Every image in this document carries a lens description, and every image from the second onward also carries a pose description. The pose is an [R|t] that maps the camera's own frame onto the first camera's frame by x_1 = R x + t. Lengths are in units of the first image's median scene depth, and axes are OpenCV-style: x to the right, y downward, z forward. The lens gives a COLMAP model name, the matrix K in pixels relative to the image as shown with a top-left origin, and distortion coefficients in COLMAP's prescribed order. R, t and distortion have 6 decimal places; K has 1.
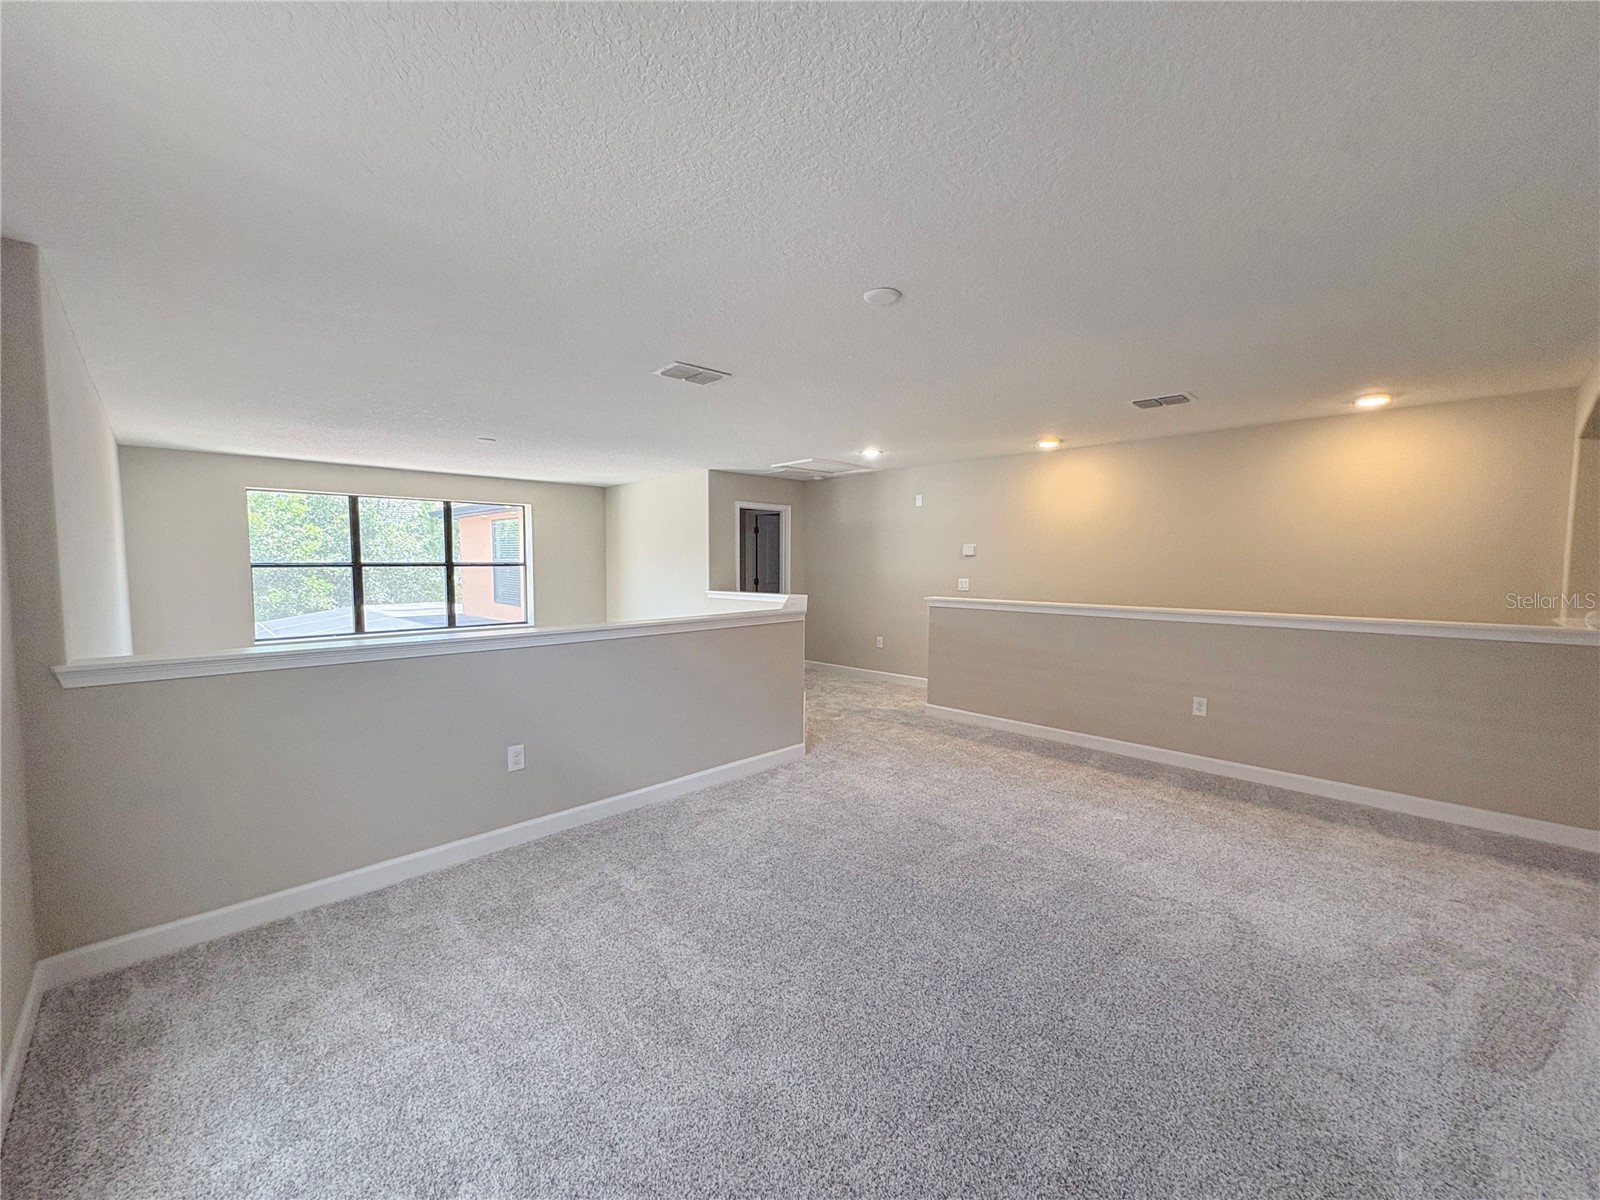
lens RADIAL K [[639.7, 0, 795.6], [0, 639.7, 600.9], [0, 0, 1]] dist [-0.000504, 0.000442]
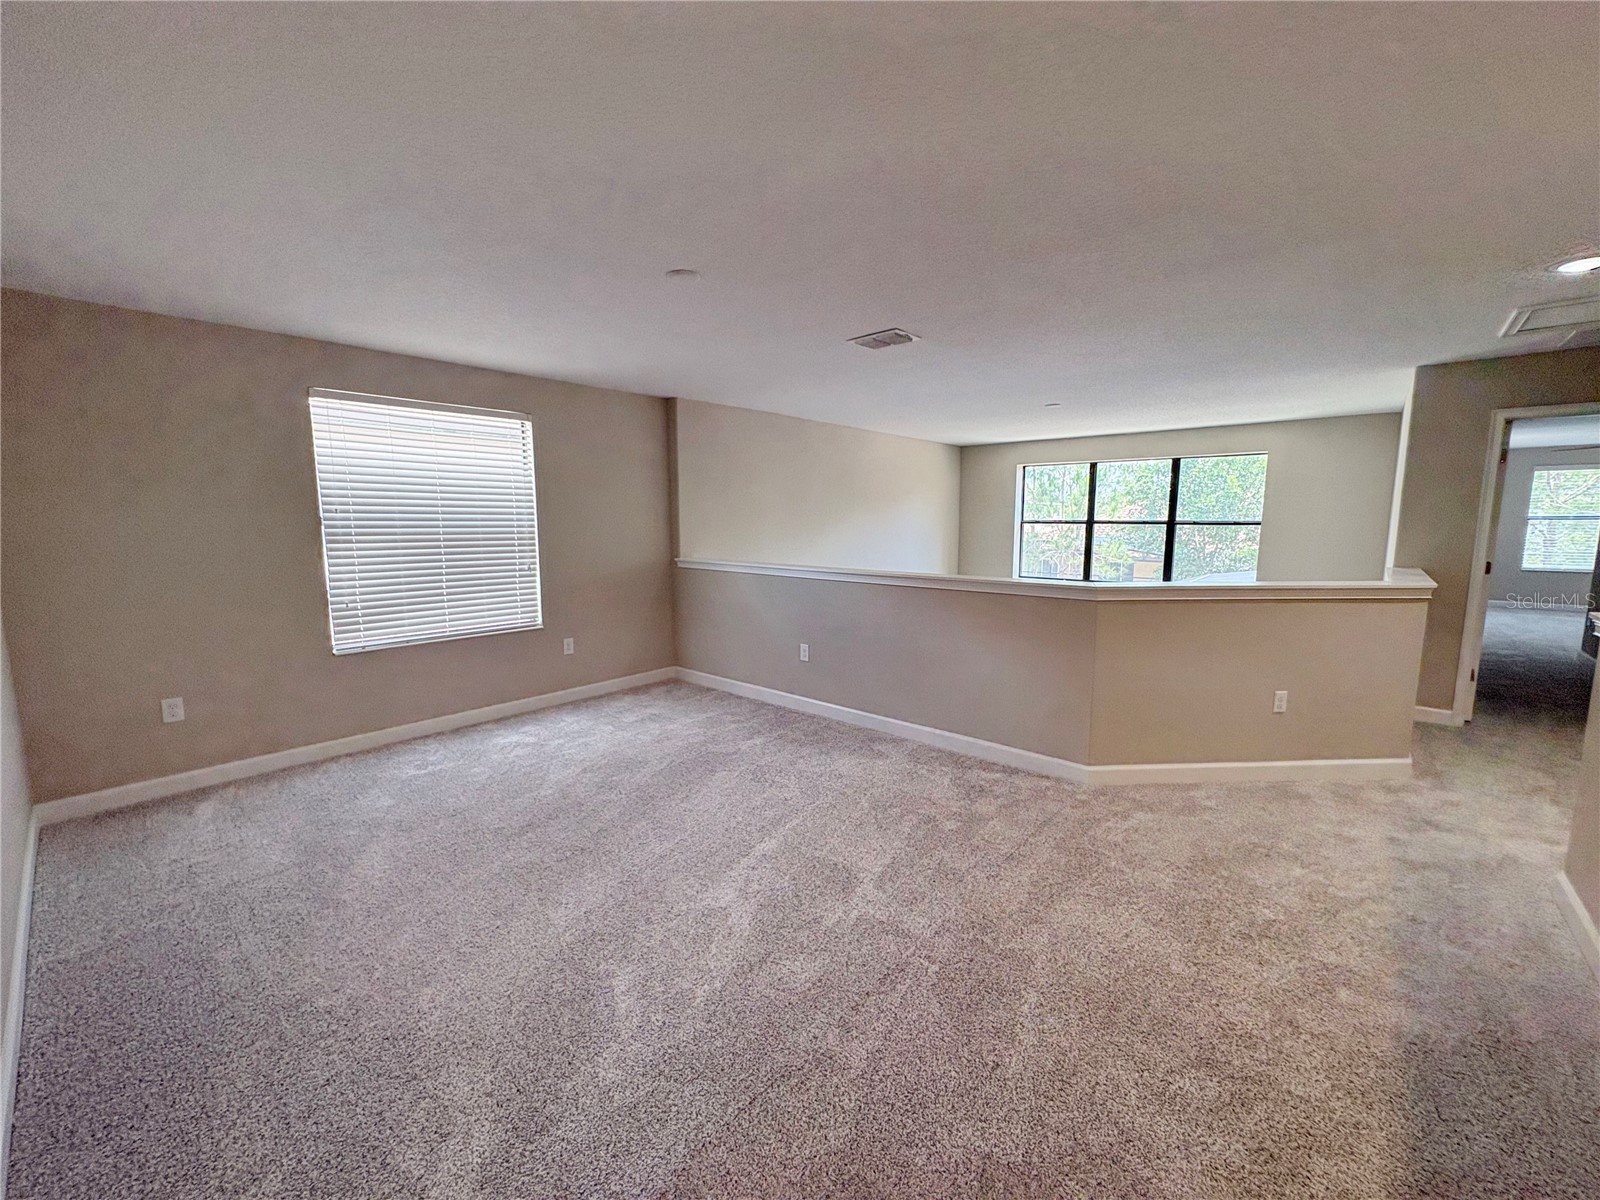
lens RADIAL K [[639.7, 0, 796.0], [0, 639.7, 599.4], [0, 0, 1]] dist [-0.000504, 0.000442]
pose [[0.070929, 0.125382, -0.989570, 0.500383], [-0.064763, 0.990554, 0.120864, -0.025873], [0.995377, 0.055515, 0.078379, 0.429687]]
